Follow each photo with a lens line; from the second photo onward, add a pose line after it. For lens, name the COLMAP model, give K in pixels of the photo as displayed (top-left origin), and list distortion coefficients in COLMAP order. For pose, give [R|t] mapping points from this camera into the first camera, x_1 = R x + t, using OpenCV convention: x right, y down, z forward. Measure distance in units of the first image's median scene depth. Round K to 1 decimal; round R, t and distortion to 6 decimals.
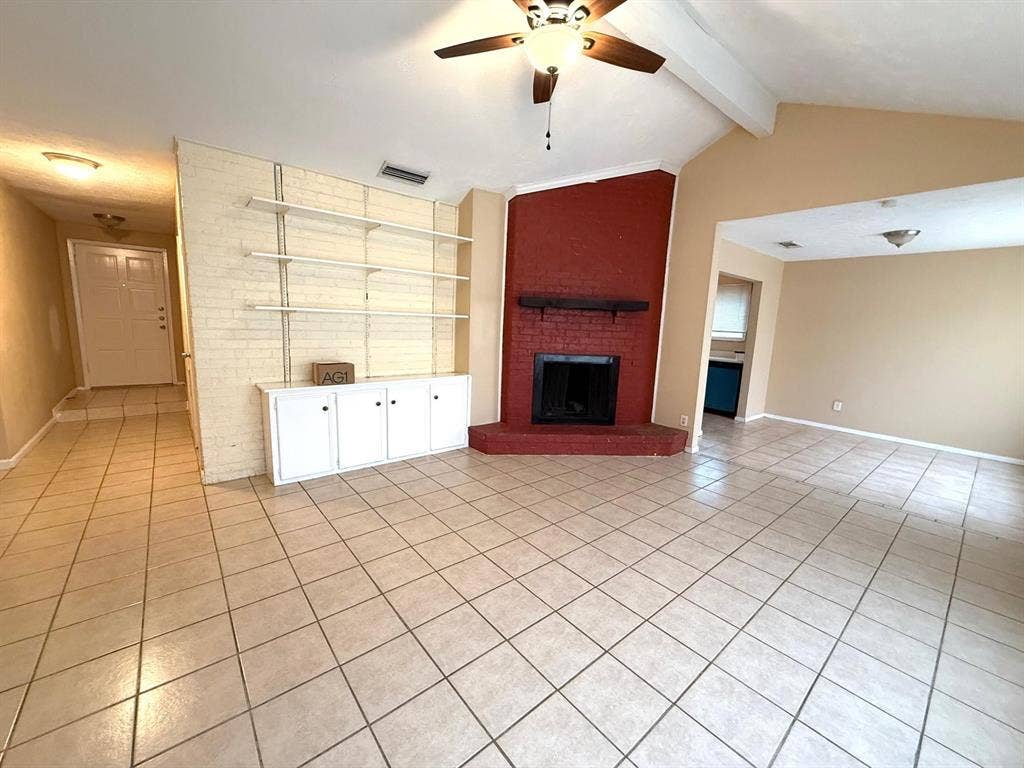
lens RADIAL K [[406.4, 0, 512.5], [0, 406.4, 384.7], [0, 0, 1]] dist [-0.000927, -0.000042]
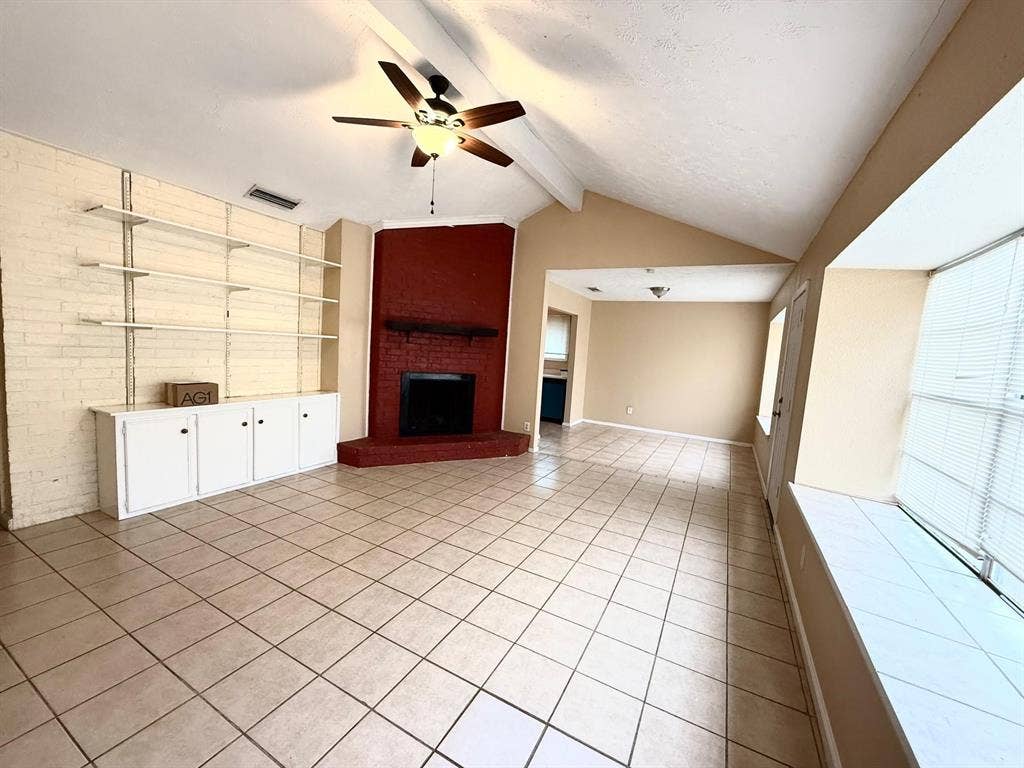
lens RADIAL K [[406.4, 0, 511.9], [0, 406.4, 385.7], [0, 0, 1]] dist [-0.000927, -0.000042]
pose [[0.925724, -0.015811, 0.377870, -0.103645], [0.030967, 0.998940, -0.034066, 0.008405], [-0.376931, 0.043238, 0.925232, -0.155384]]
